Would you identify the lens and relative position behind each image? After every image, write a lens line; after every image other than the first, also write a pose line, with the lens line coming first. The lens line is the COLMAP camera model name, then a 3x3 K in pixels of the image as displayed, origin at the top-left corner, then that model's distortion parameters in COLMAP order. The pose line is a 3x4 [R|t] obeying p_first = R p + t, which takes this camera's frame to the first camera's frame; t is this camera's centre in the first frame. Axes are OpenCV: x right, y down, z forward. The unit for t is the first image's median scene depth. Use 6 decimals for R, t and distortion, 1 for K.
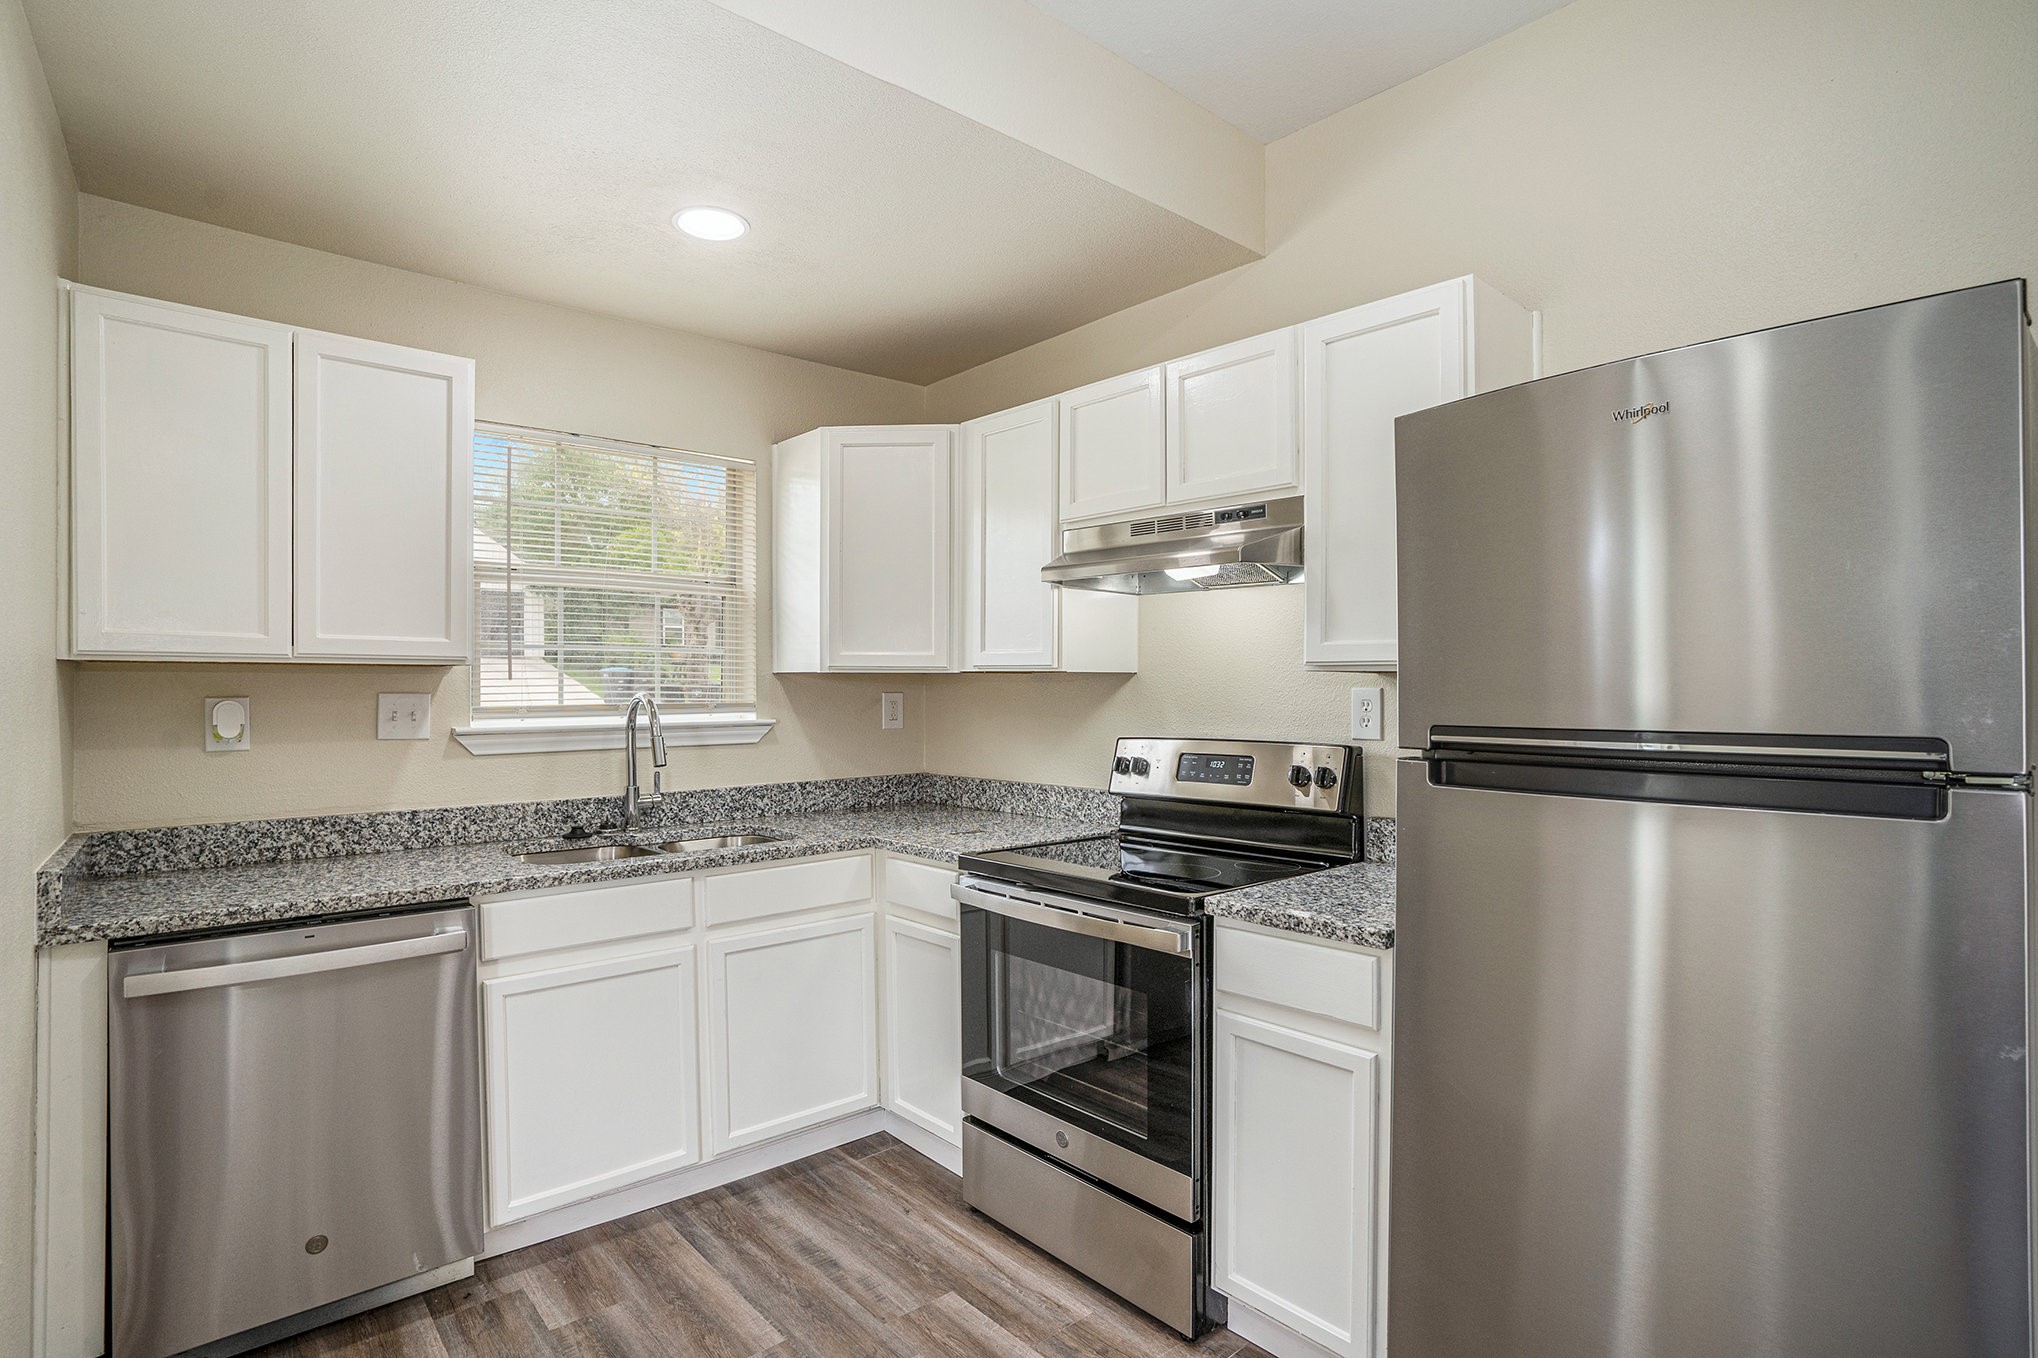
lens RADIAL K [[1025.6, 0, 1022.5], [0, 1025.6, 684.7], [0, 0, 1]] dist [-0.016819, 0.000518]
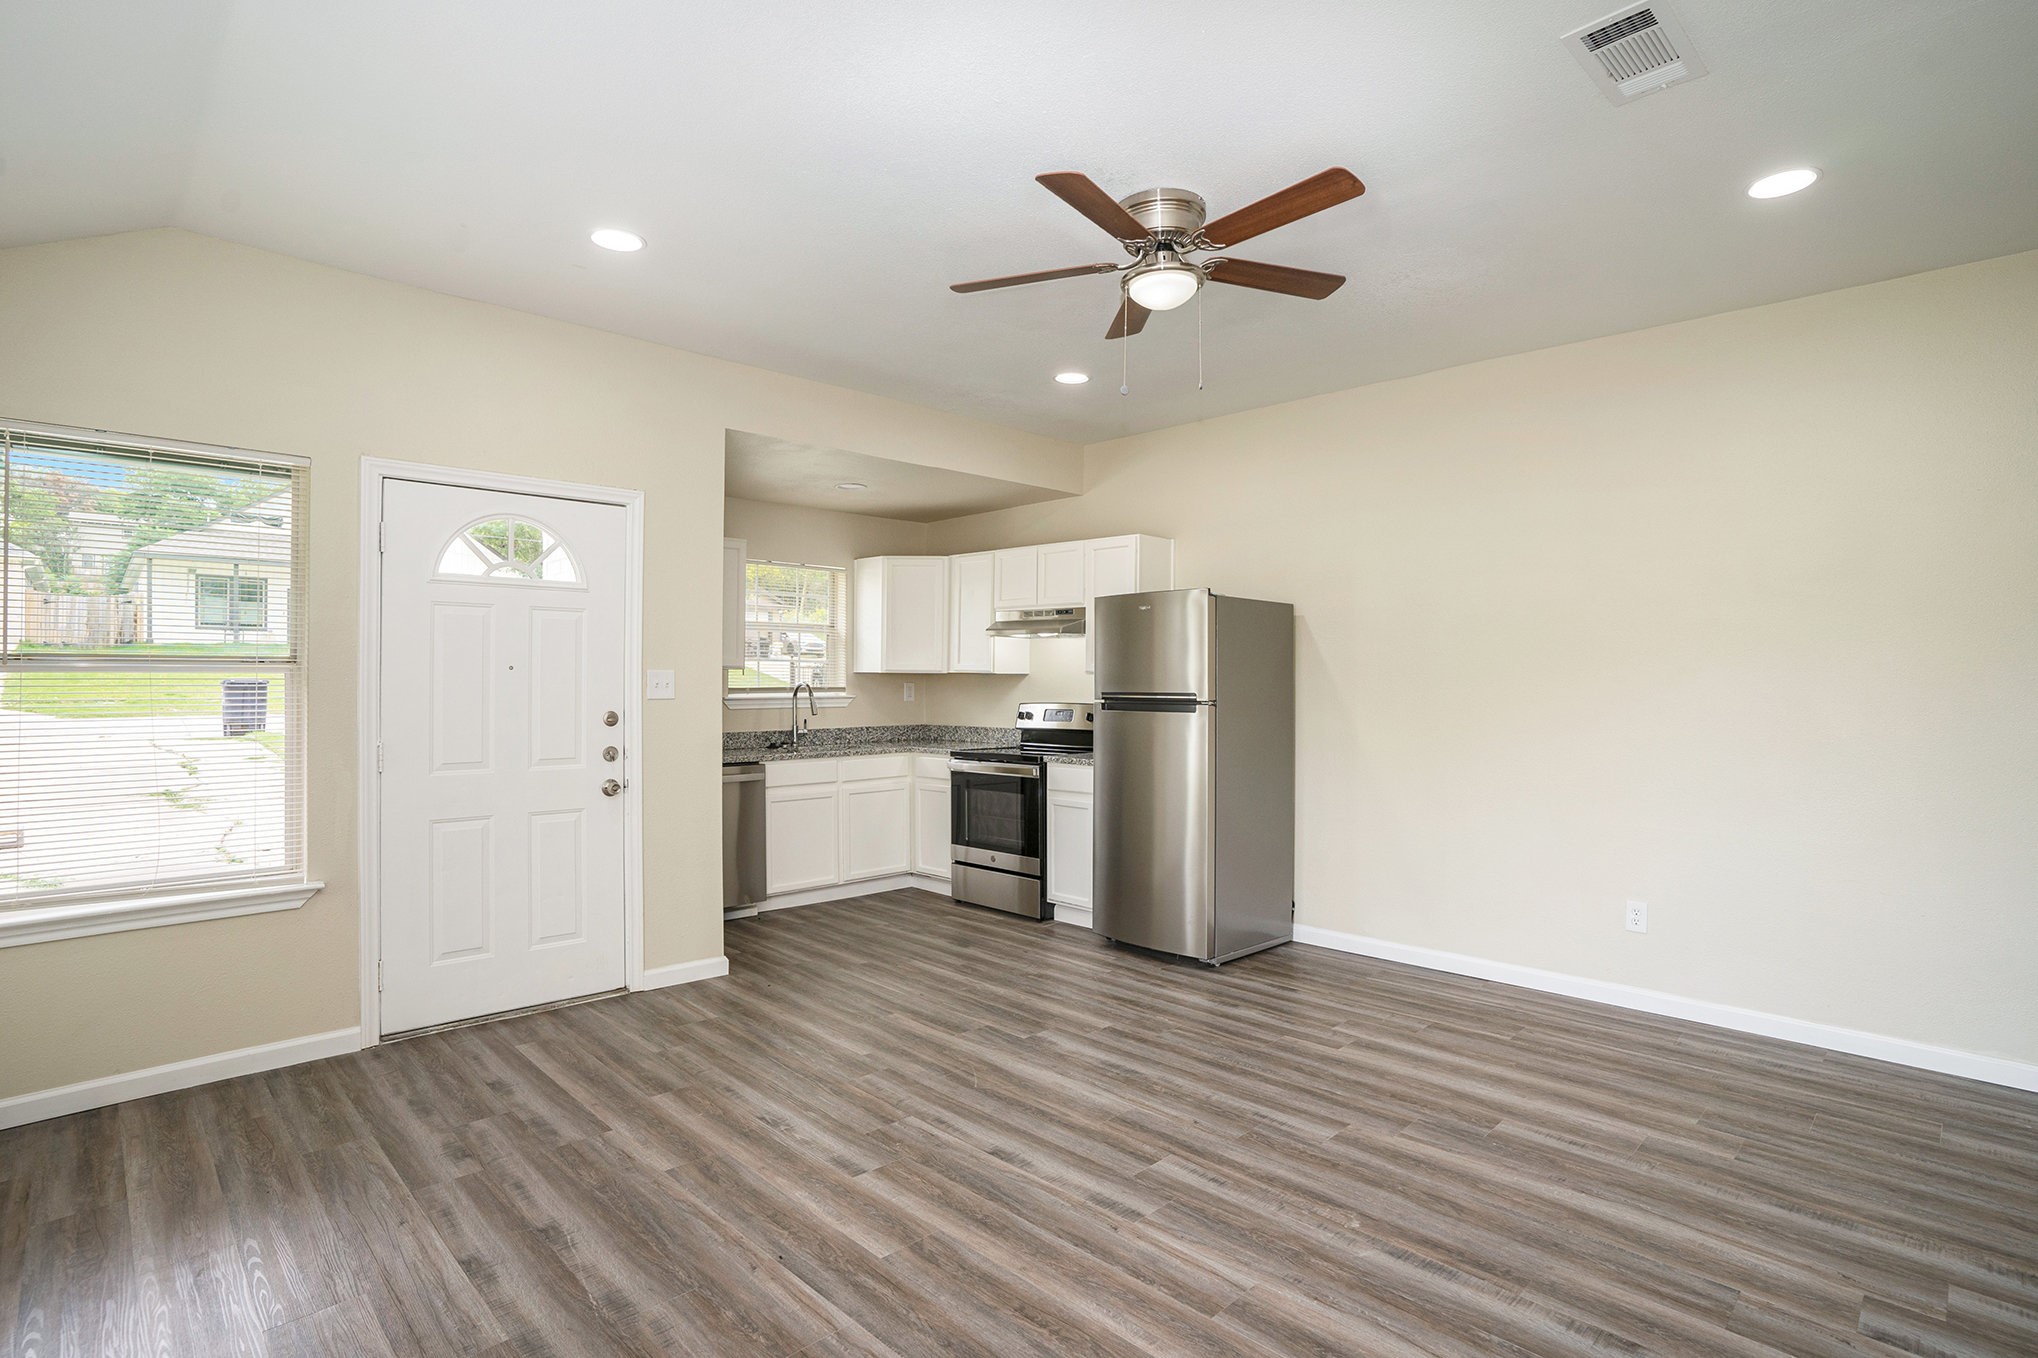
lens RADIAL K [[1025.6, 0, 1015.1], [0, 1025.6, 679.9], [0, 0, 1]] dist [-0.016819, 0.000518]
pose [[0.998784, 0.006770, 0.048825, -0.027962], [-0.006857, 0.999975, 0.001620, -0.003180], [-0.048813, -0.001953, 0.998806, -1.265505]]
